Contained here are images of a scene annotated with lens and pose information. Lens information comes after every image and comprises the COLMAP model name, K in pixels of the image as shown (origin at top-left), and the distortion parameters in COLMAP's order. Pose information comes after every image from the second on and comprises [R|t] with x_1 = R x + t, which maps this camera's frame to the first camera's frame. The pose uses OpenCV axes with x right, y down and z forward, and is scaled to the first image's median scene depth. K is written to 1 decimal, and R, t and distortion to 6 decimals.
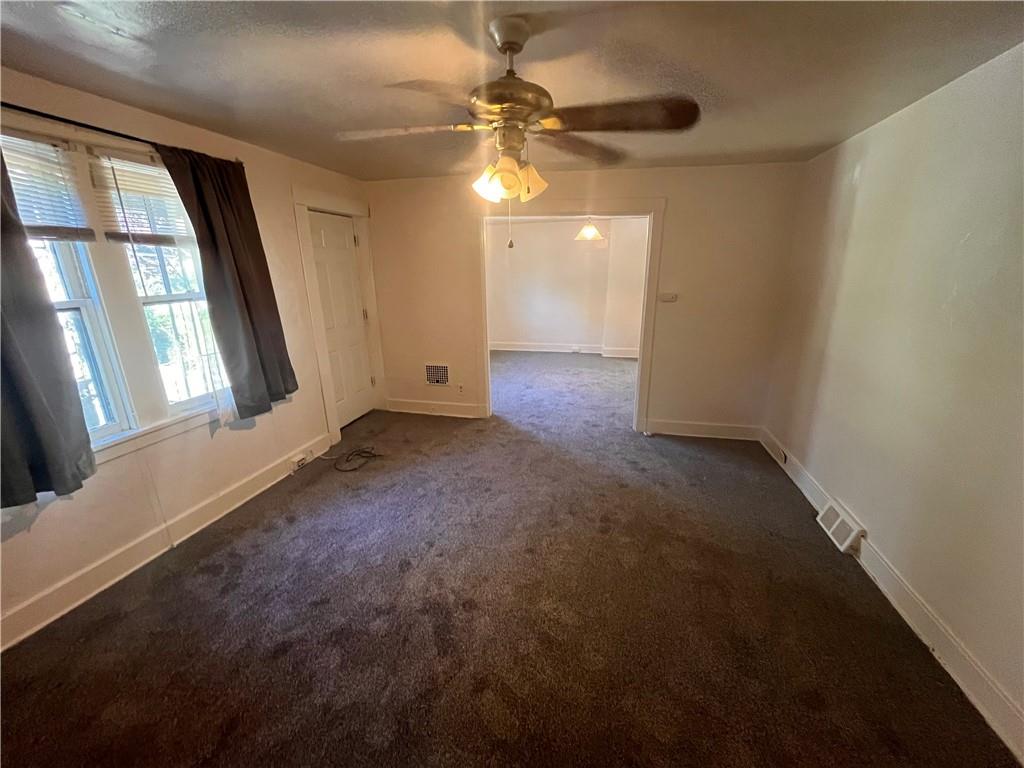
lens RADIAL K [[411.7, 0, 517.6], [0, 411.7, 383.9], [0, 0, 1]] dist [0.001316, -0.000016]
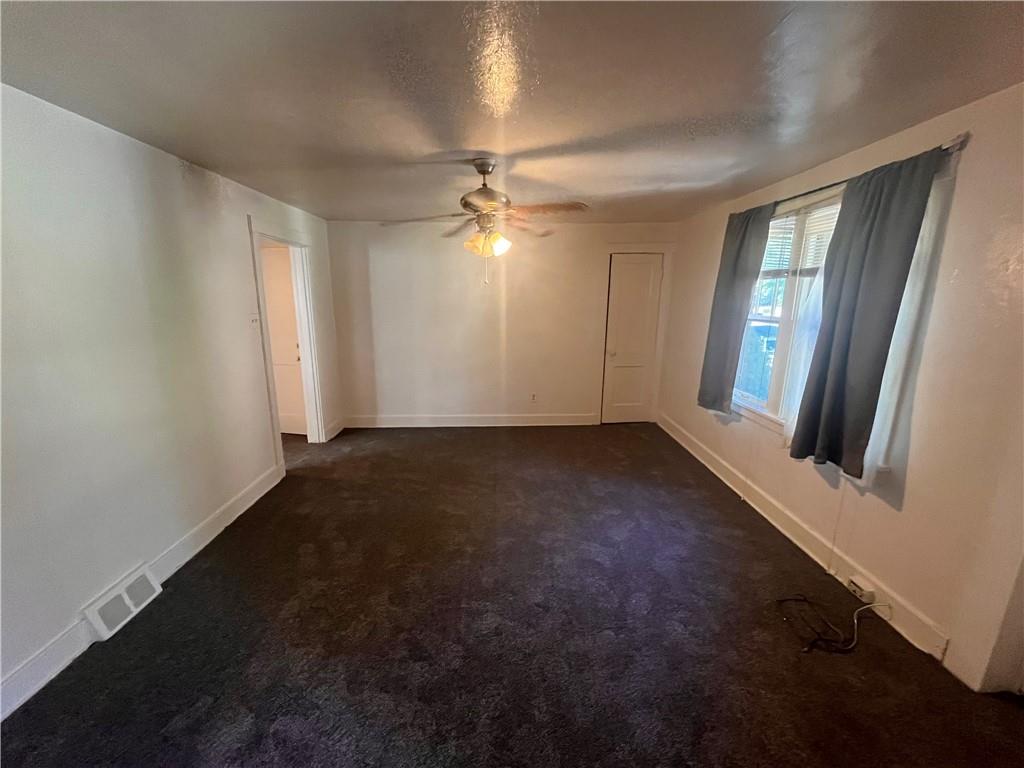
lens RADIAL K [[411.7, 0, 515.4], [0, 411.7, 384.2], [0, 0, 1]] dist [0.001316, -0.000016]
pose [[-0.963374, 0.058773, -0.261641, 0.203809], [-0.074562, 0.878504, 0.471881, -0.484732], [0.257586, 0.474107, -0.841945, 1.655057]]
